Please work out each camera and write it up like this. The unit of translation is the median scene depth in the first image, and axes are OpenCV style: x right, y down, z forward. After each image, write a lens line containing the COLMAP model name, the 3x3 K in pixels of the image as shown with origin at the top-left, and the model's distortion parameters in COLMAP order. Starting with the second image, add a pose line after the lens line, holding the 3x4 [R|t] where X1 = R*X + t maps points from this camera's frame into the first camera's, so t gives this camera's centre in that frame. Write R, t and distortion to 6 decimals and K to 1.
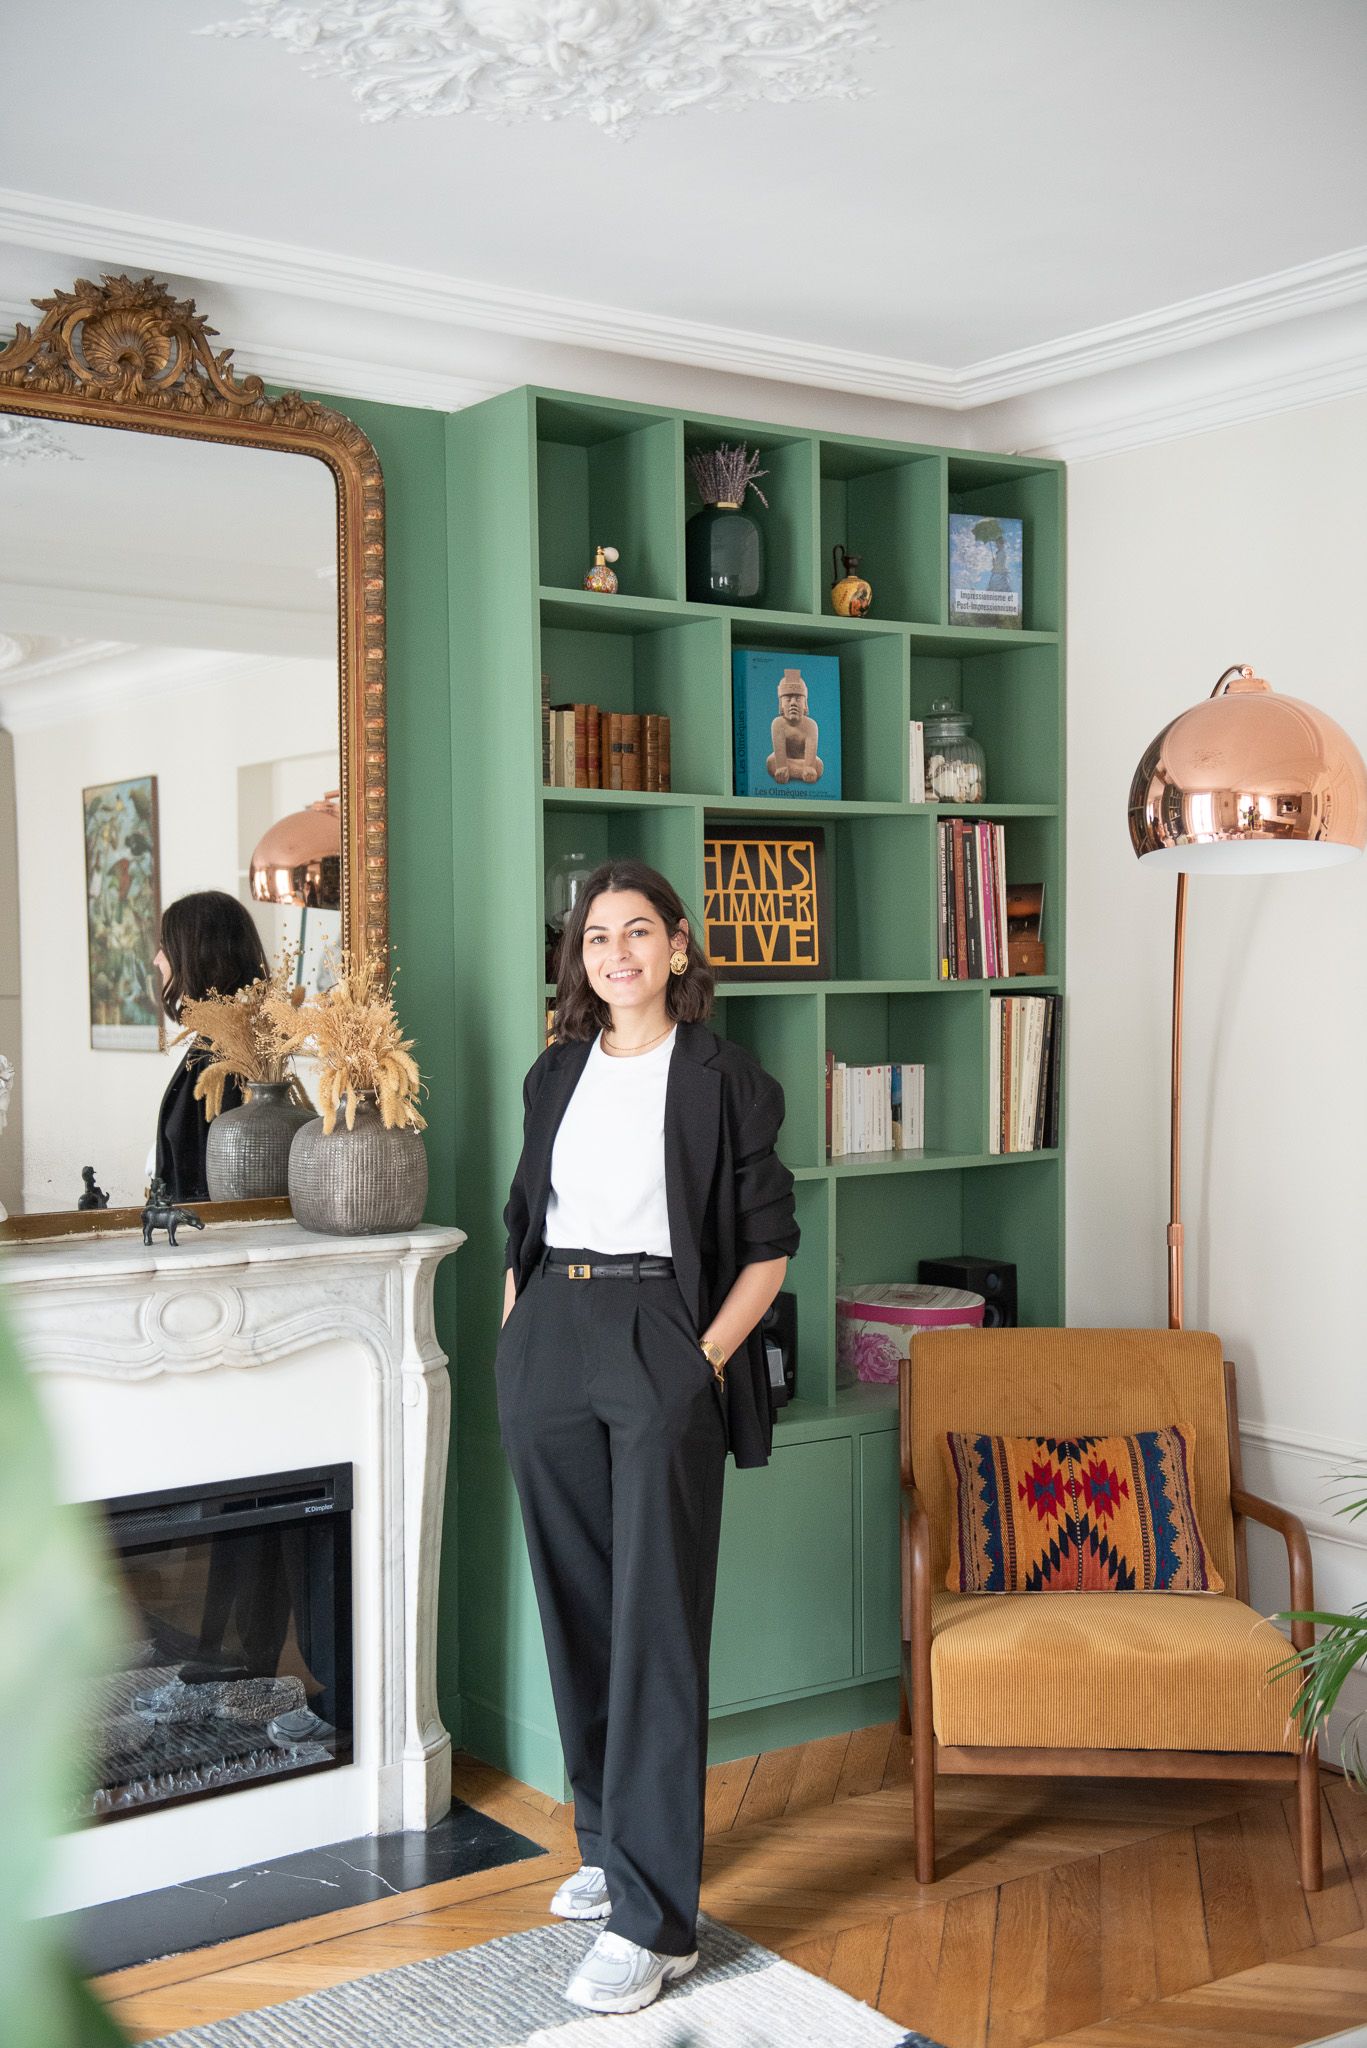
lens RADIAL K [[2289.6, 0, 683.5], [0, 2289.6, 1024.0], [0, 0, 1]] dist [0.042484, 0.003748]
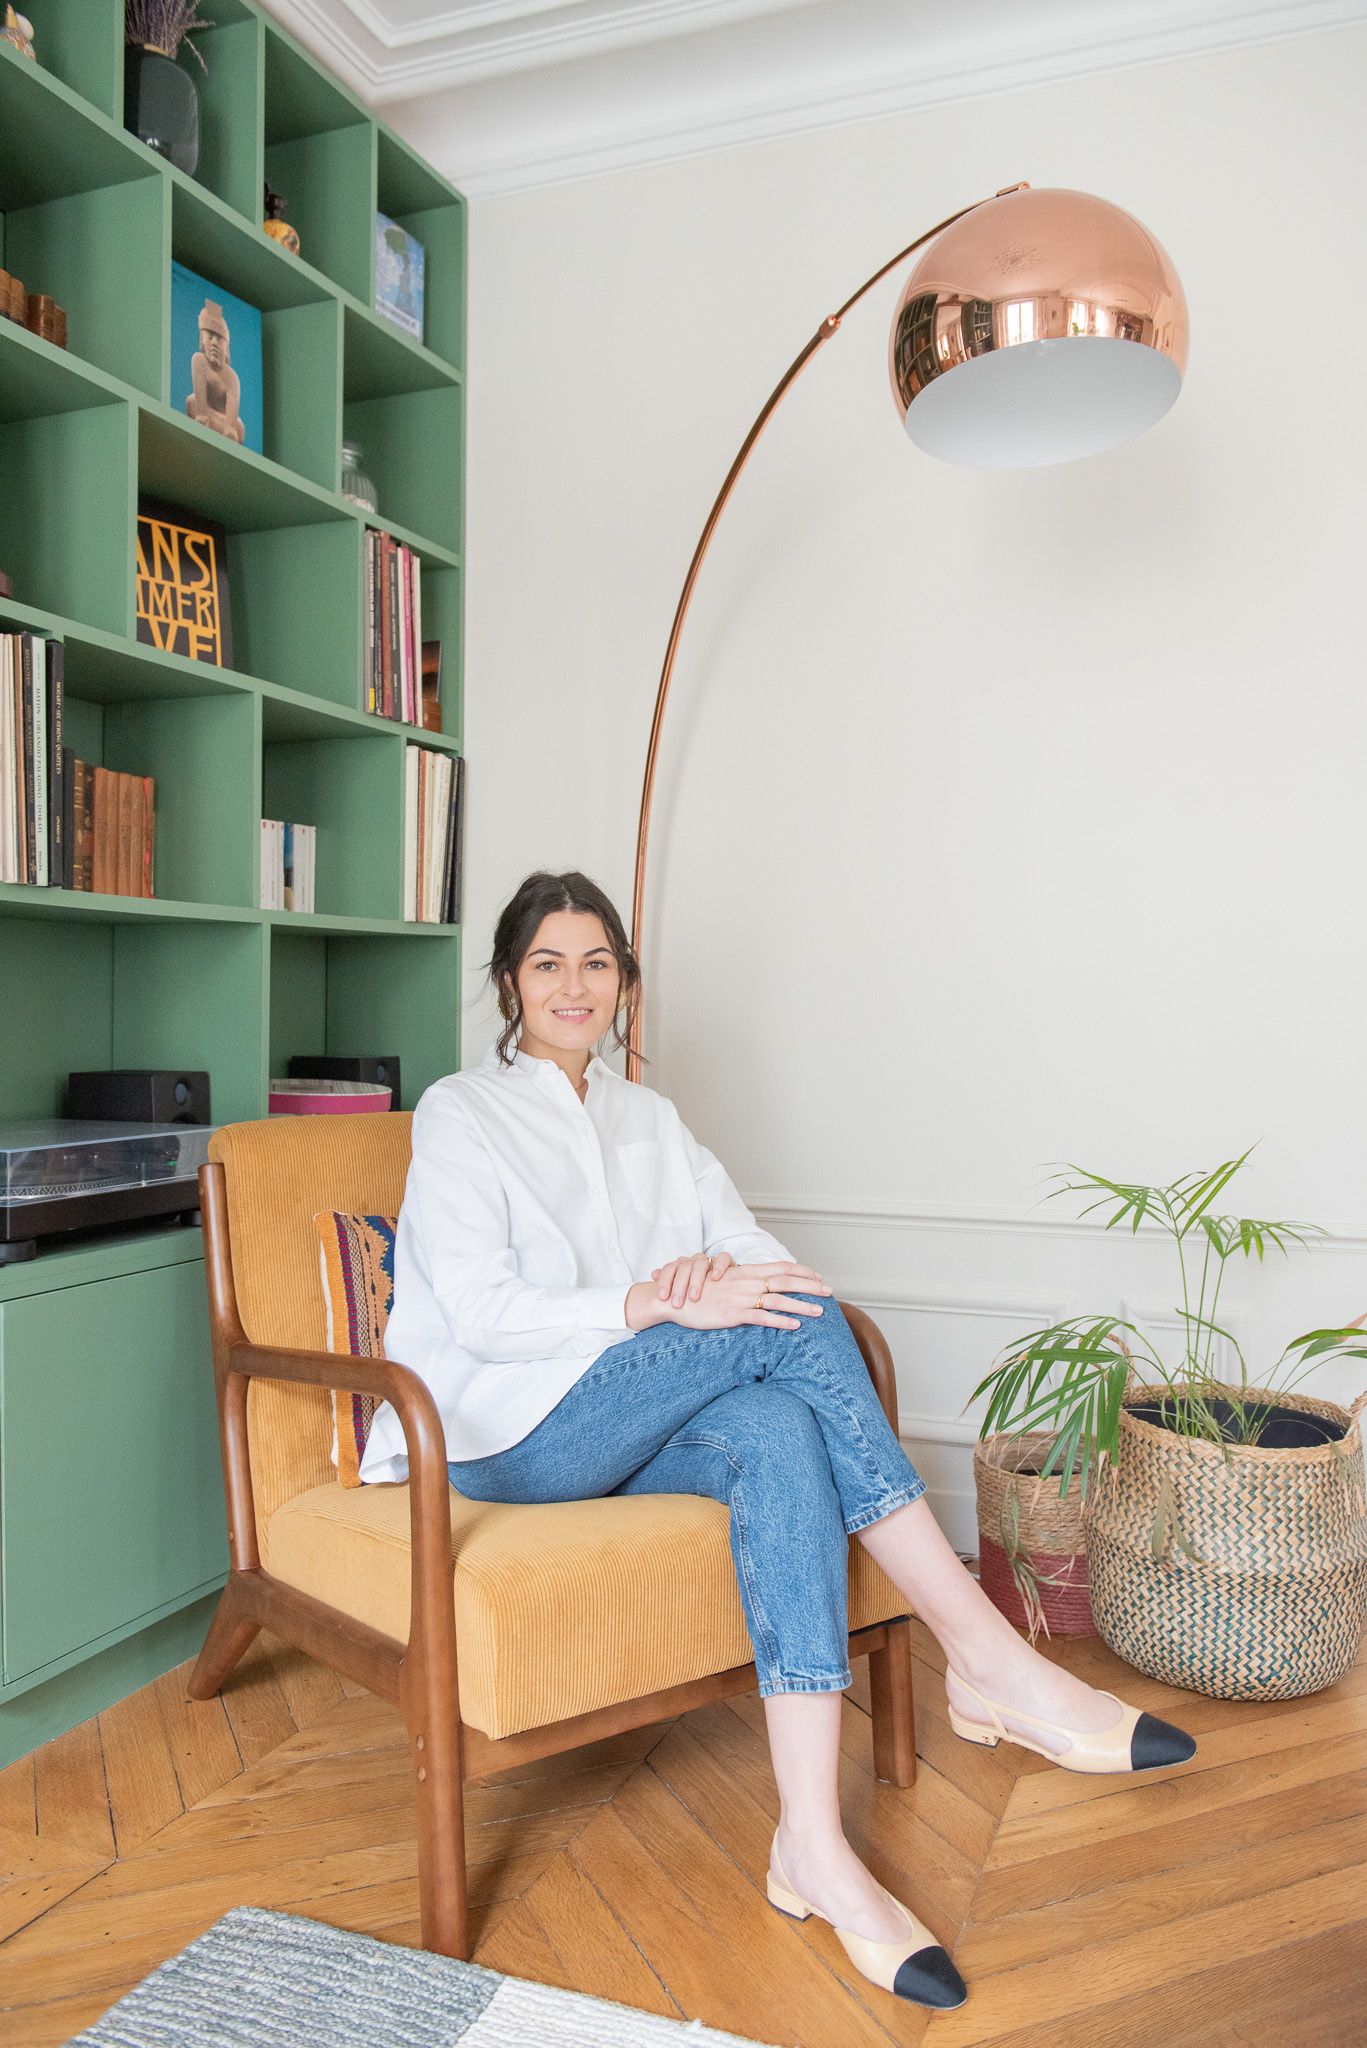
lens RADIAL K [[1554.2, 0, 683.5], [0, 1554.2, 1024.0], [0, 0, 1]] dist [-0.036995, 0.006694]
pose [[0.836937, 0.003631, 0.547288, -0.110878], [0.002322, 0.999945, -0.010185, 0.107740], [-0.547295, 0.009795, 0.836883, 0.454138]]
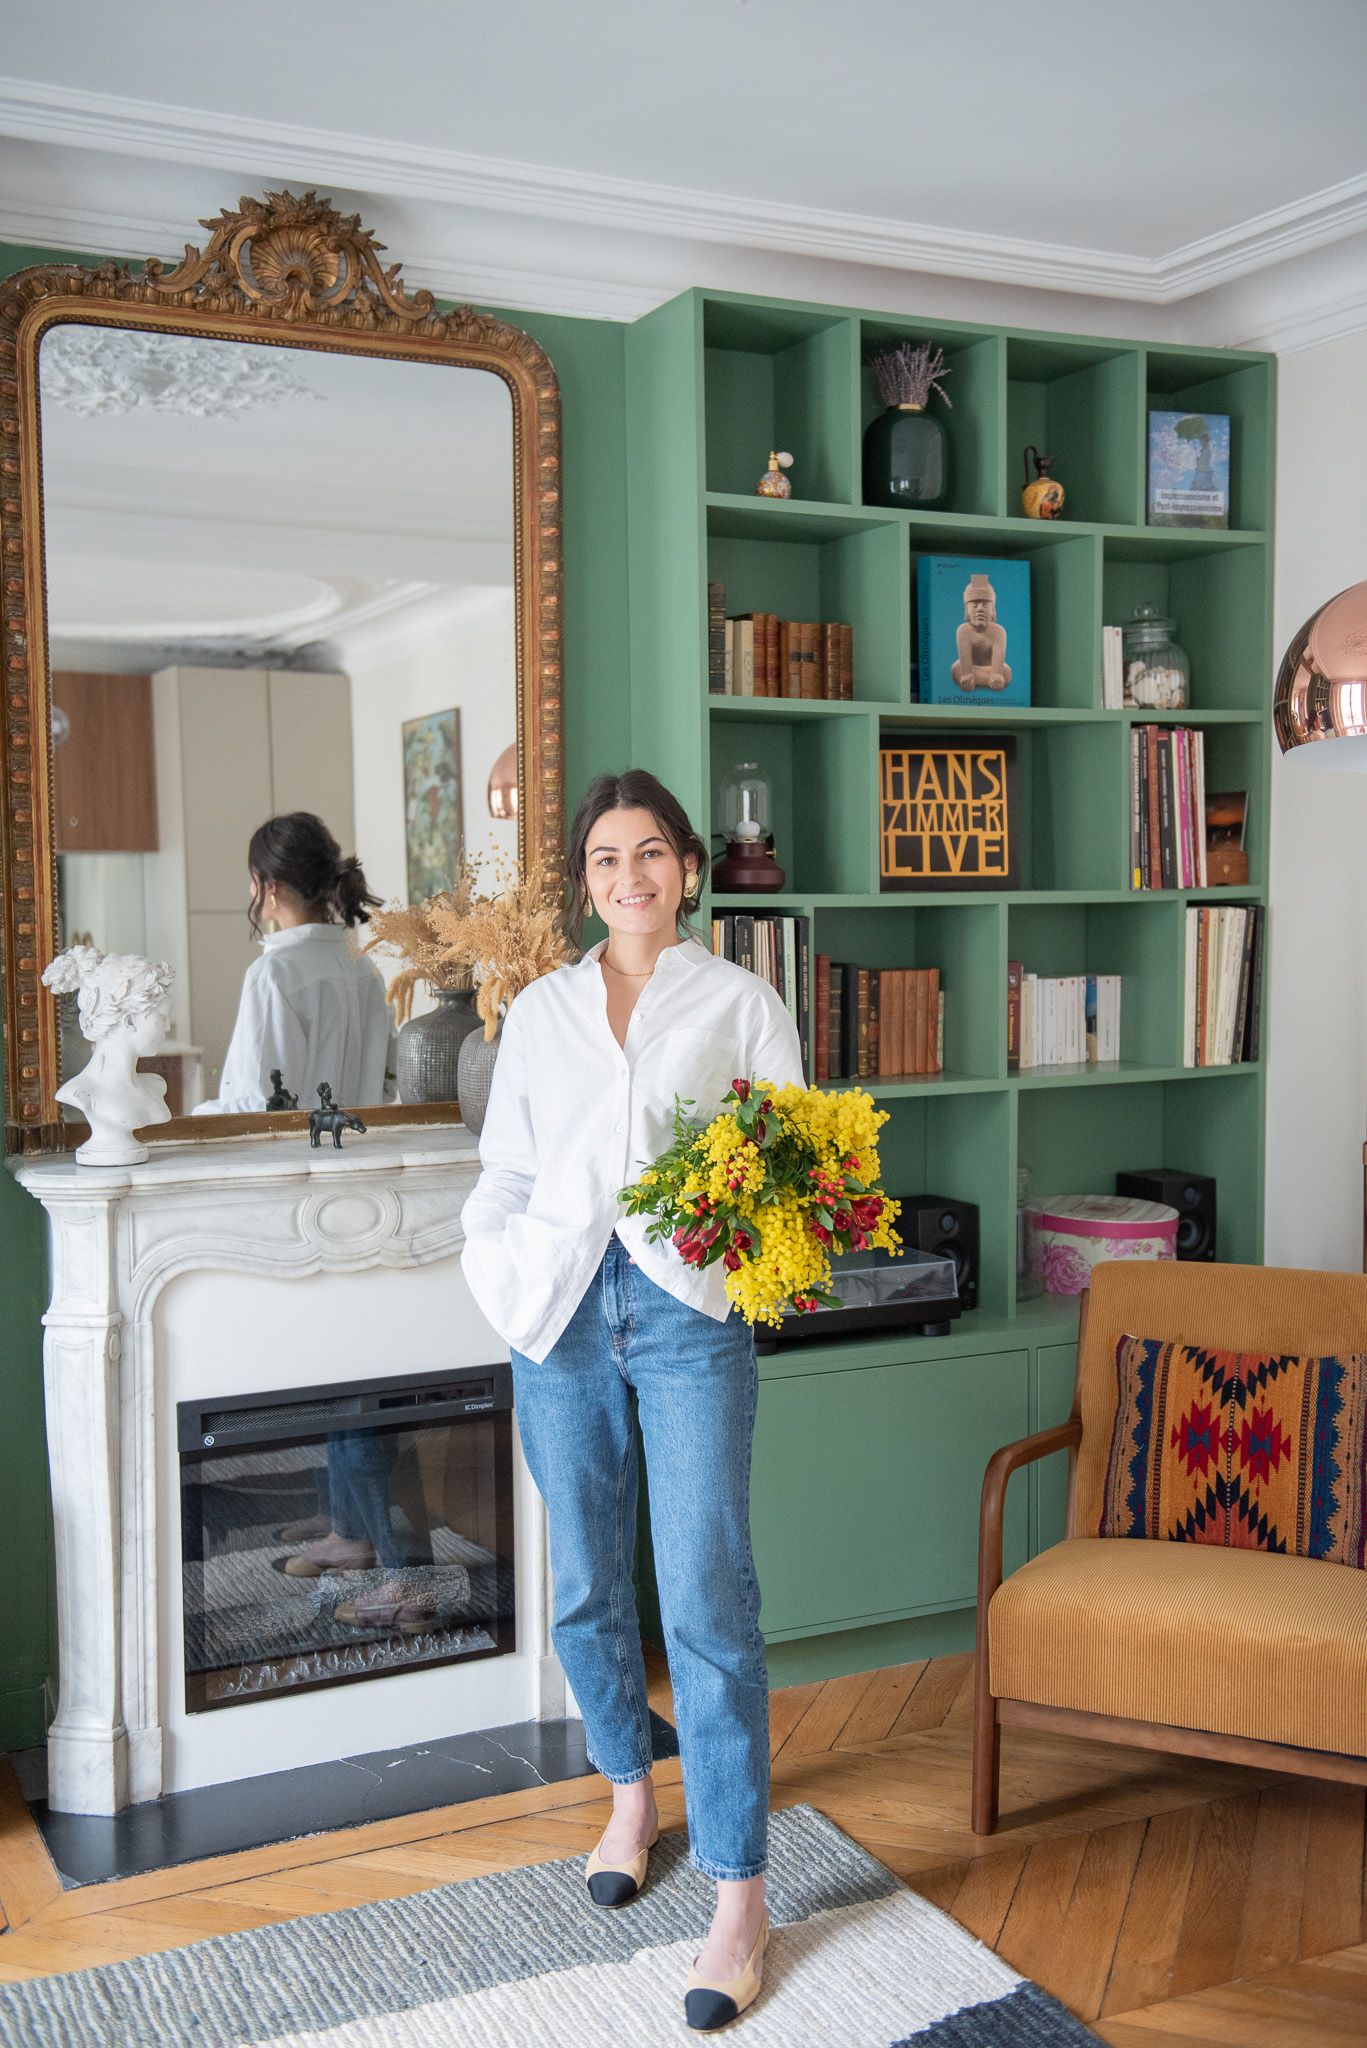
lens RADIAL K [[2046.9, 0, 683.5], [0, 2046.9, 1024.0], [0, 0, 1]] dist [0.019253, 0.009055]
pose [[0.987600, 0.008860, -0.156743, 0.061675], [-0.002395, 0.999140, 0.041385, 0.002309], [0.156975, -0.040497, 0.986772, 0.101959]]
